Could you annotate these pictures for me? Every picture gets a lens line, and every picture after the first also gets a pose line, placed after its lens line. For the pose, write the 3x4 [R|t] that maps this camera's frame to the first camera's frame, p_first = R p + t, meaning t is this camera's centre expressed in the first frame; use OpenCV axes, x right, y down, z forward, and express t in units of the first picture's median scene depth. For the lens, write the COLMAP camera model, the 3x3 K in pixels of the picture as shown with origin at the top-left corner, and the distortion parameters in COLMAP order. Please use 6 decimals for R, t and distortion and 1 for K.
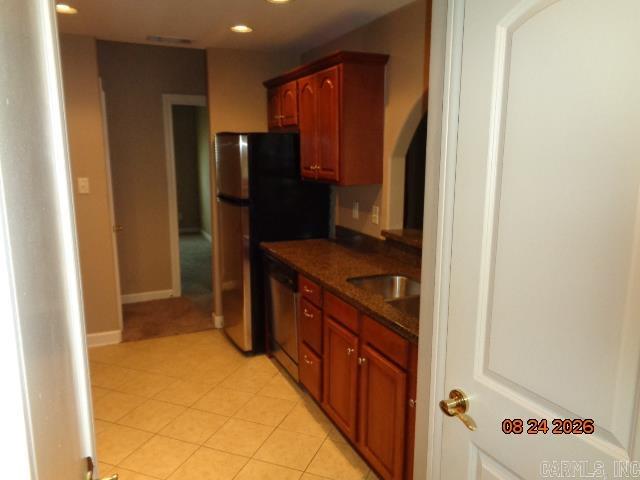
lens RADIAL K [[485.5, 0, 320.6], [0, 485.5, 241.2], [0, 0, 1]] dist [0.013341, 0.017458]
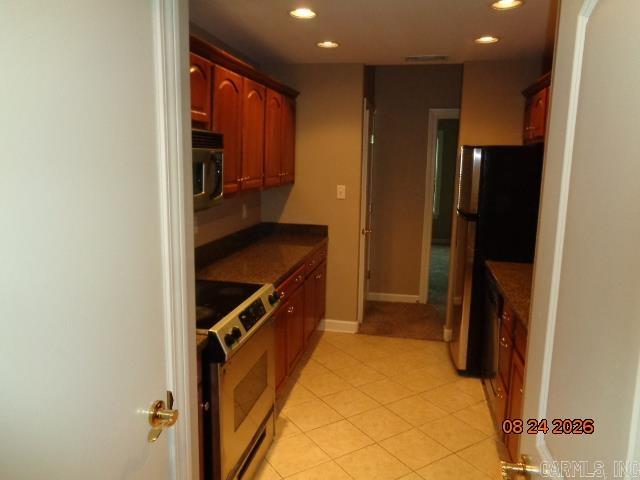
lens RADIAL K [[485.5, 0, 322.2], [0, 485.5, 239.6], [0, 0, 1]] dist [0.013341, 0.017458]
pose [[0.815183, 0.107084, -0.569218, 0.140628], [-0.122148, 0.992442, 0.011774, -0.008769], [0.566177, 0.059931, 0.822102, 0.029713]]
